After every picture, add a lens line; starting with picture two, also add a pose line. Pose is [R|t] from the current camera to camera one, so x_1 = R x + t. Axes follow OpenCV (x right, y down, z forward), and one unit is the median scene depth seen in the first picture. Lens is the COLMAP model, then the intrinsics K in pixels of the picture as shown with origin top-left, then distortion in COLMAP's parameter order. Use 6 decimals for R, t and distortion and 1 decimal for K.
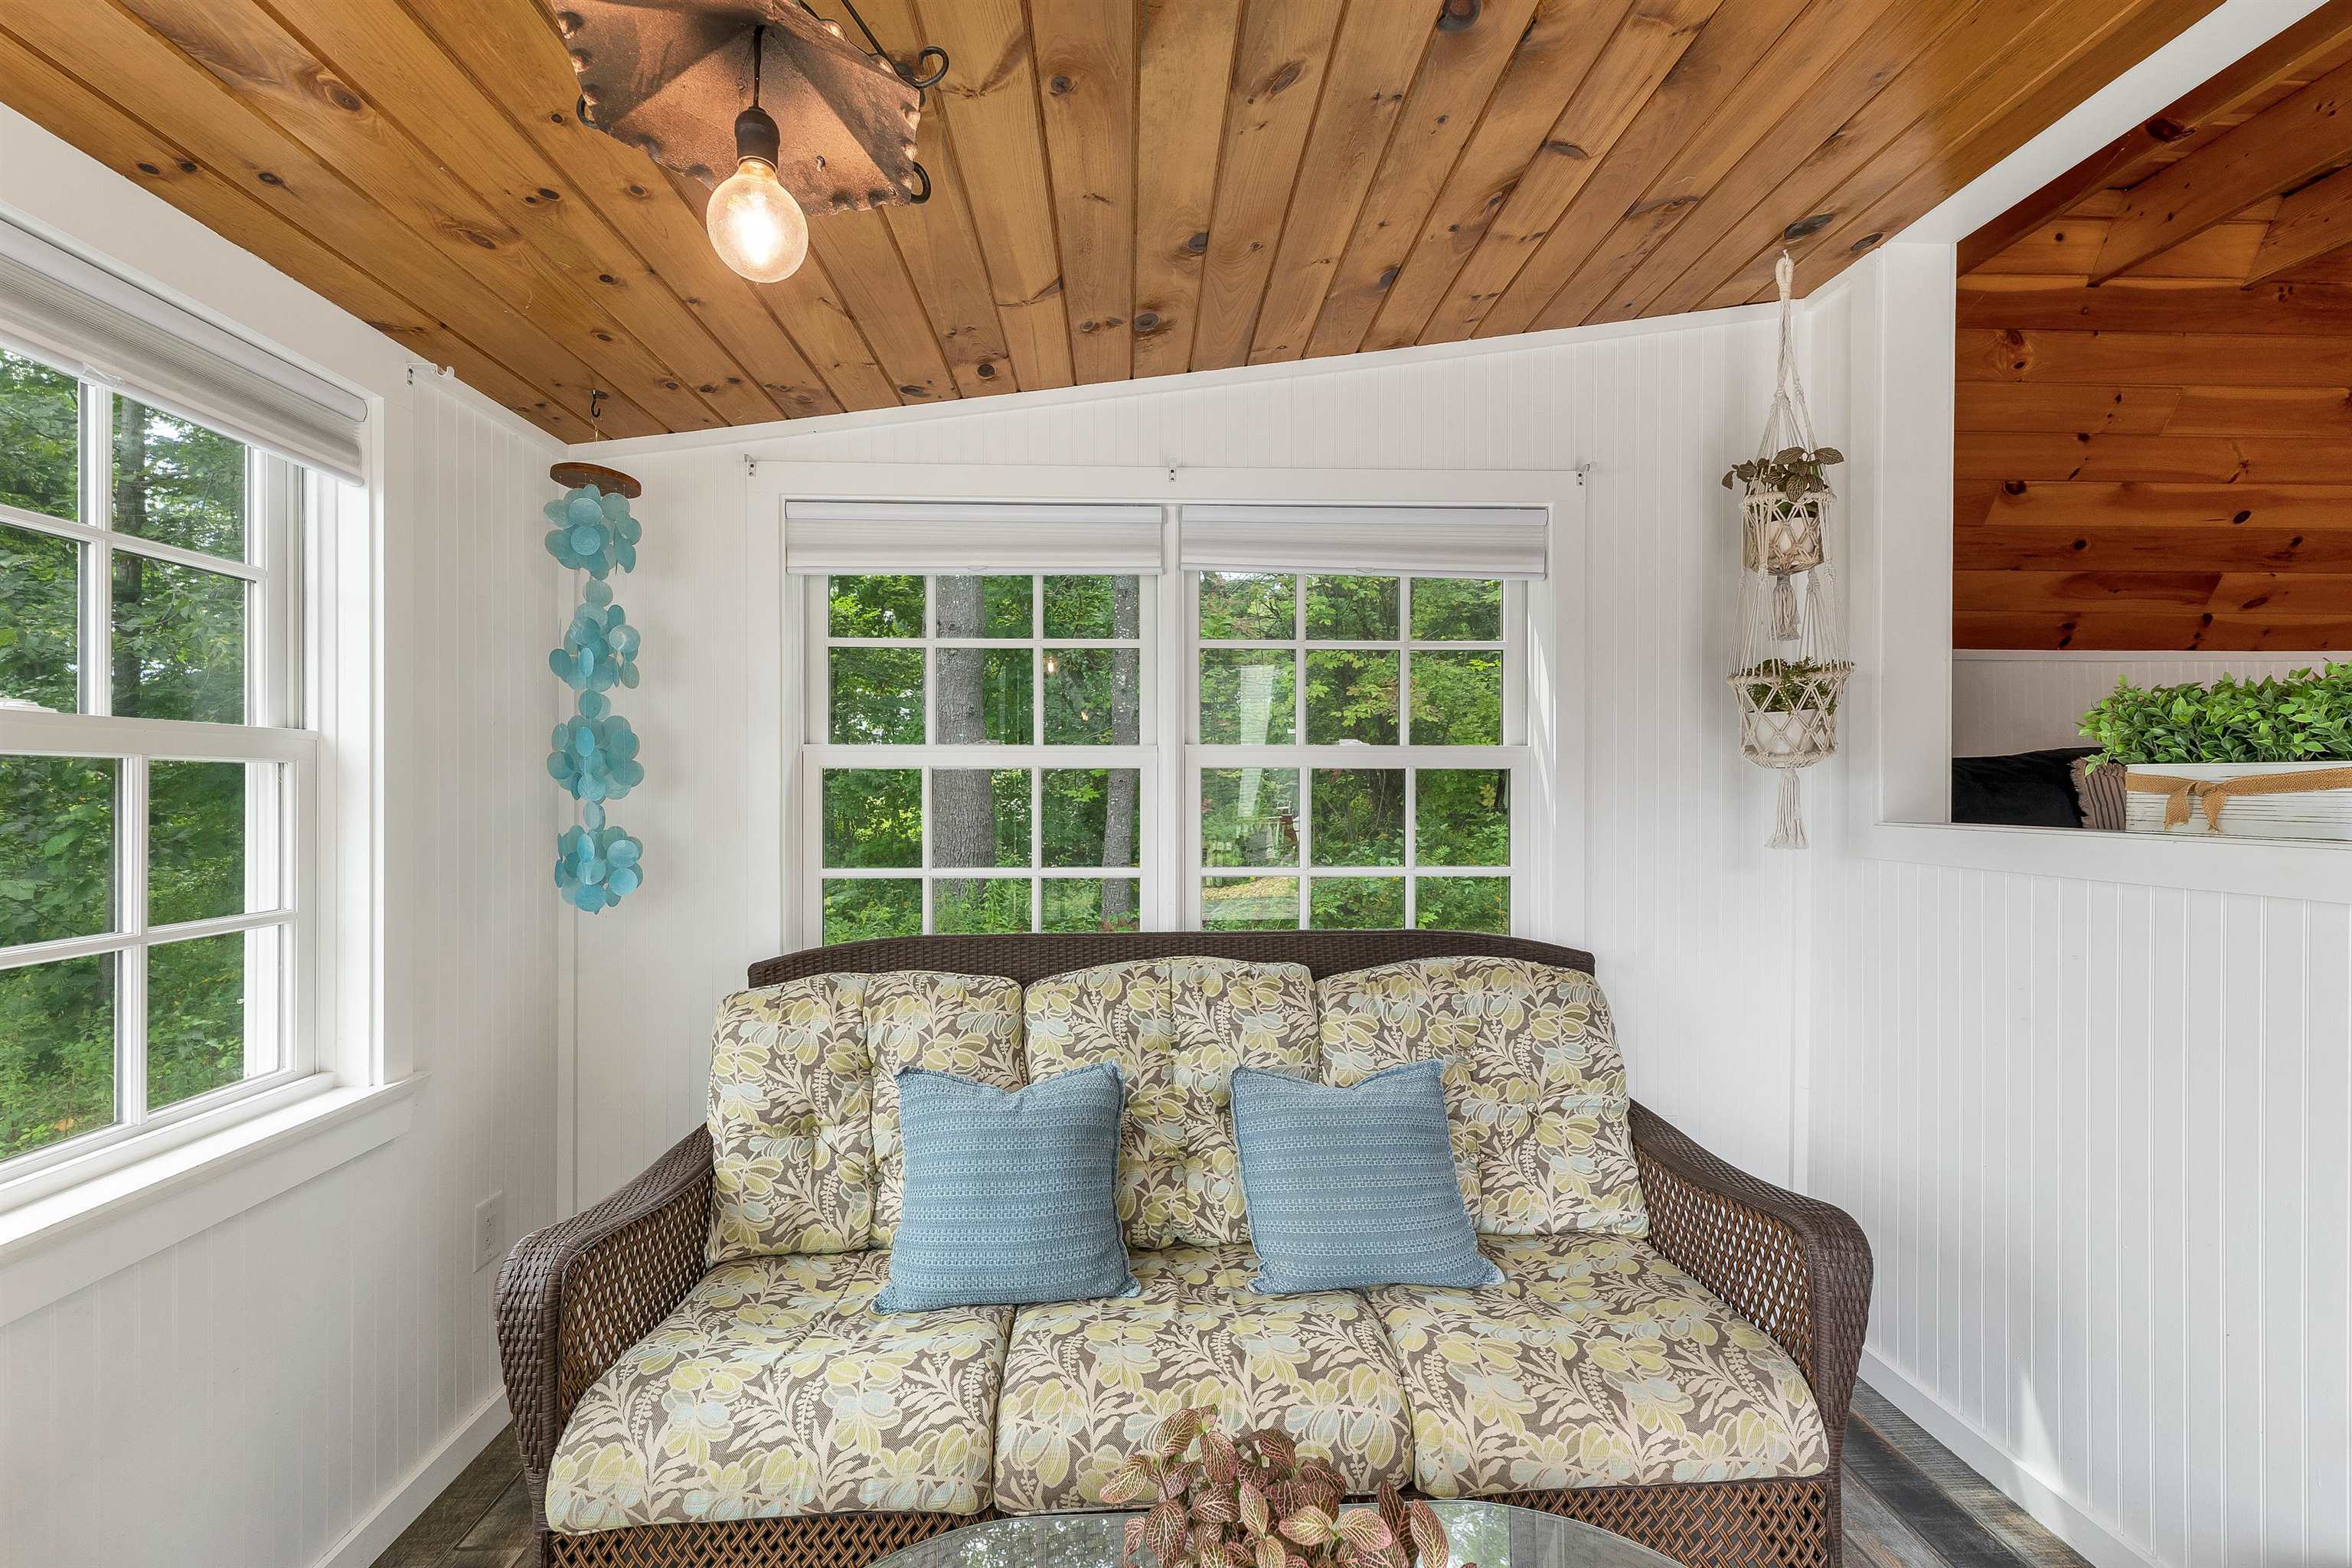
lens RADIAL K [[1020.6, 0, 1180.2], [0, 1020.6, 783.8], [0, 0, 1]] dist [-0.012228, 0.000366]
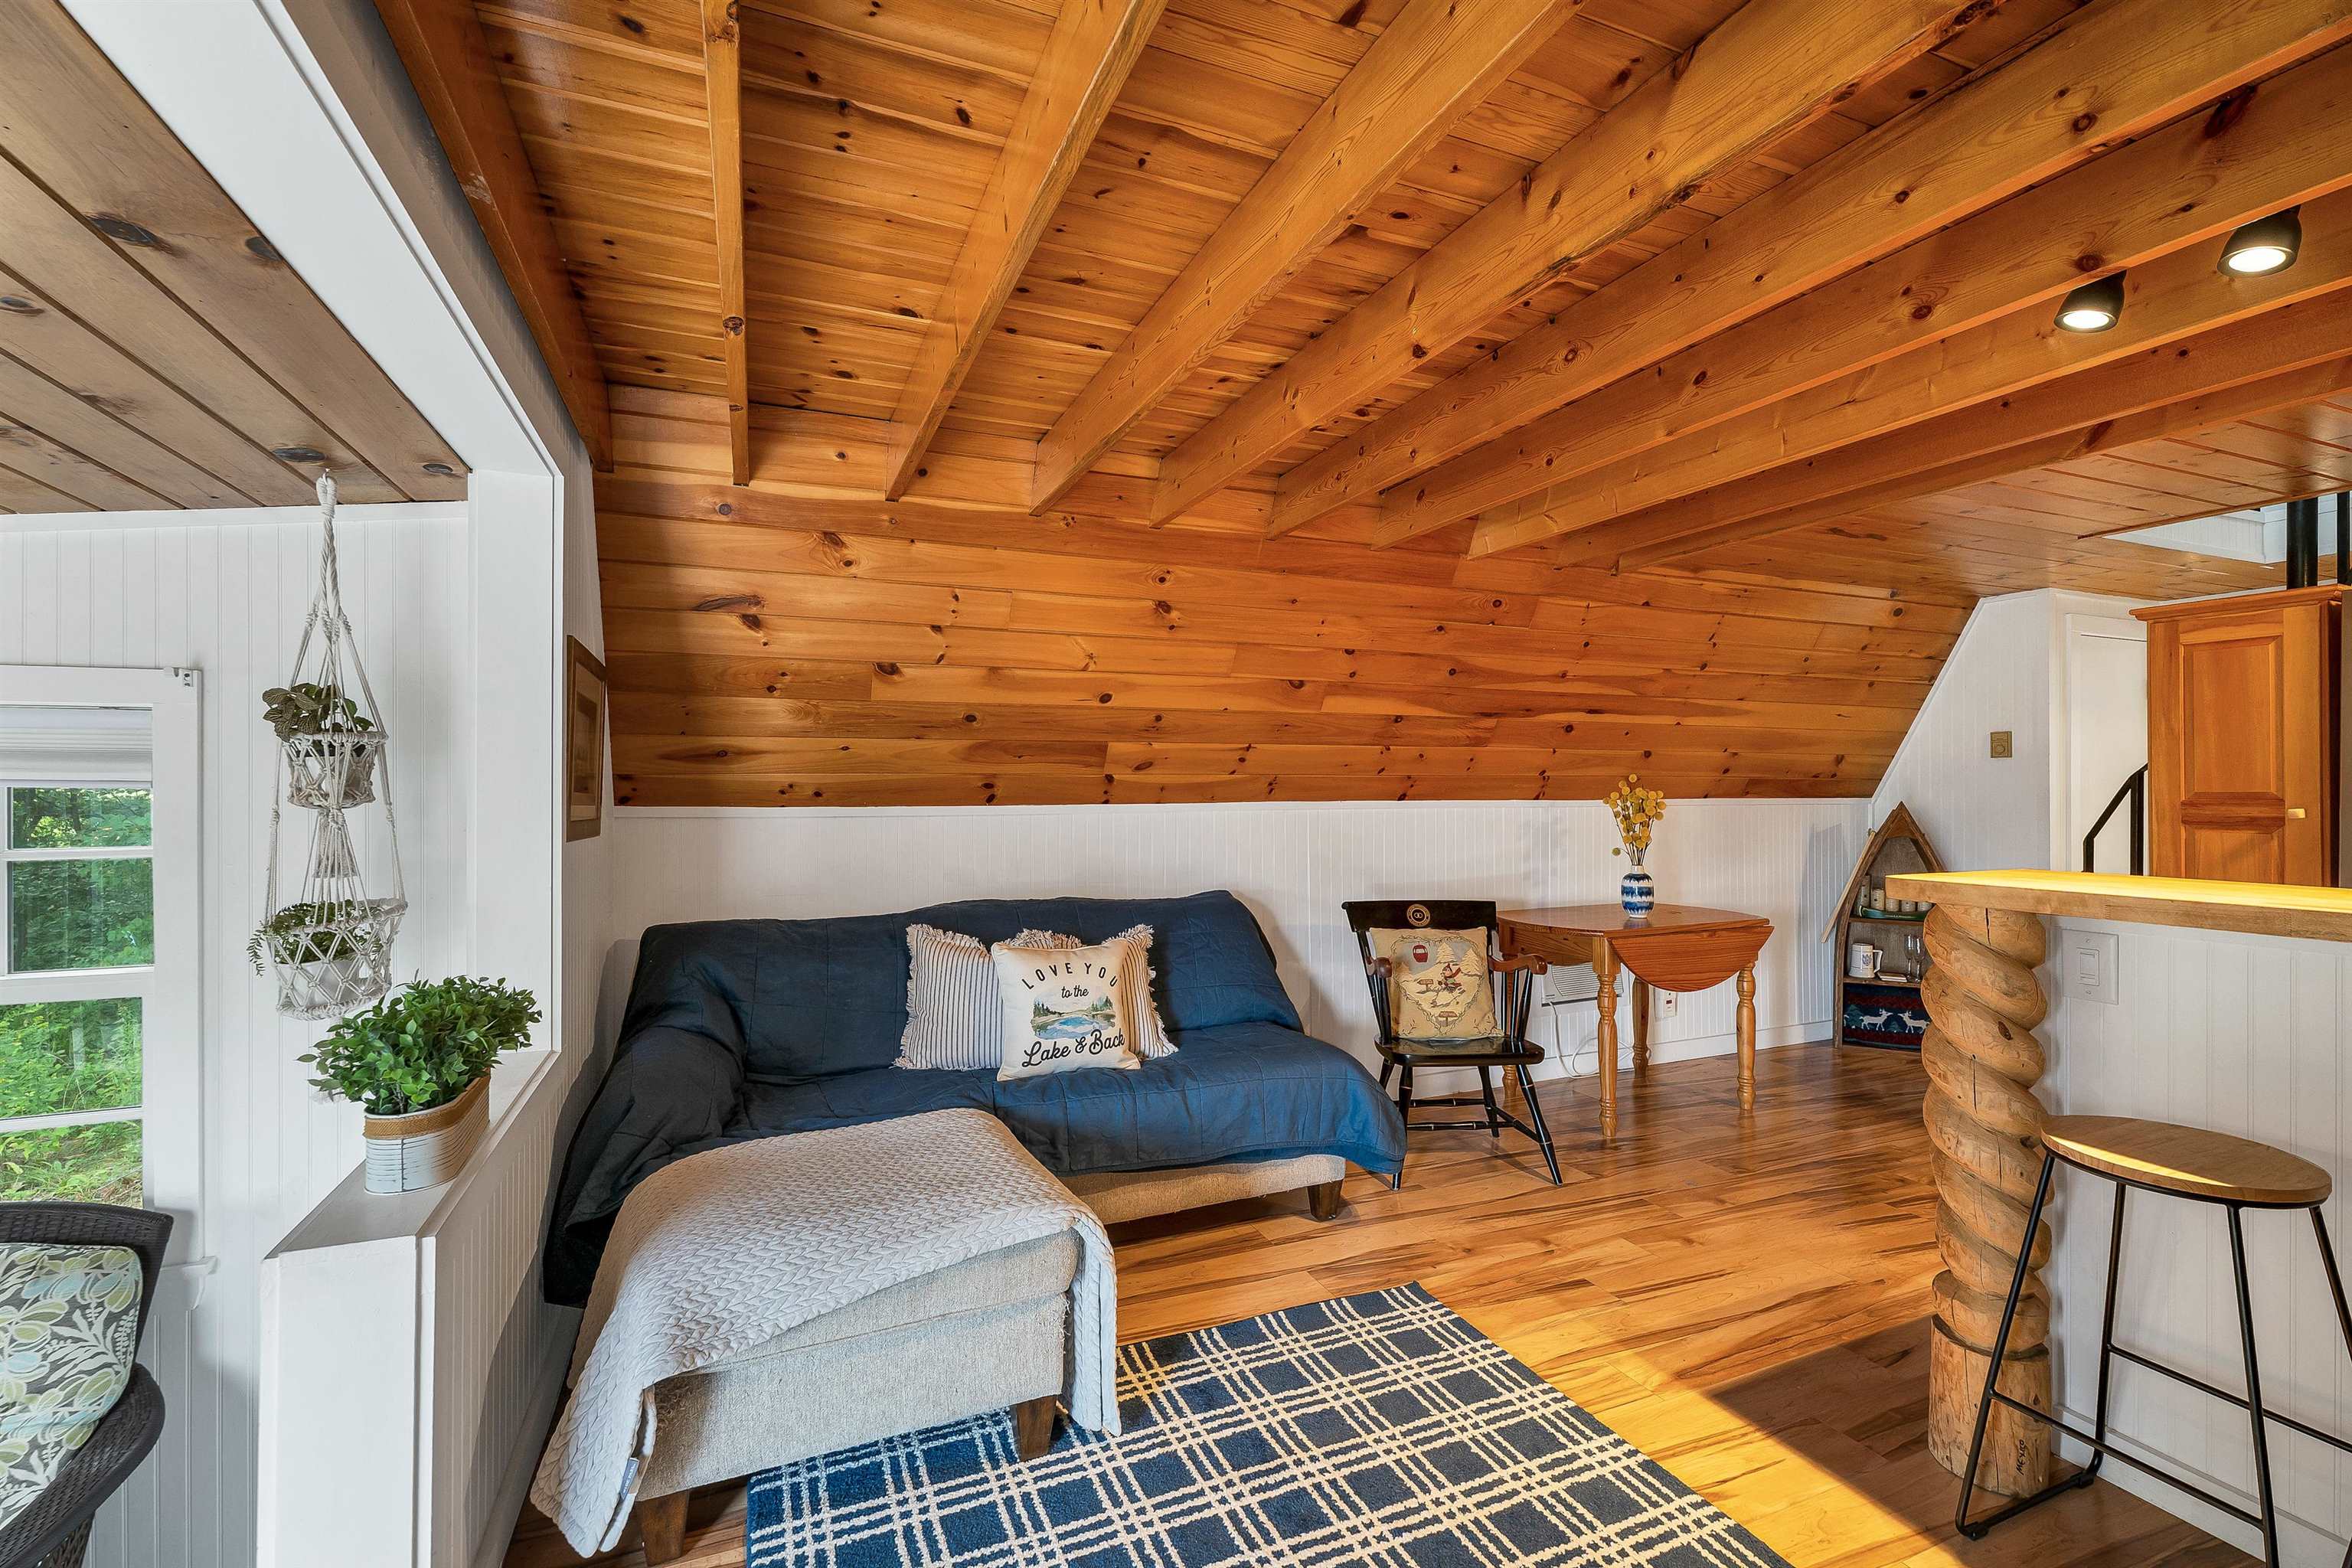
lens RADIAL K [[989.6, 0, 1168.6], [0, 989.6, 786.4], [0, 0, 1]] dist [-0.007231, 0.000312]
pose [[0.941276, -0.005799, 0.337587, 0.748814], [0.004126, 0.999975, 0.005674, -0.172129], [-0.337612, -0.003948, 0.941277, -0.097712]]
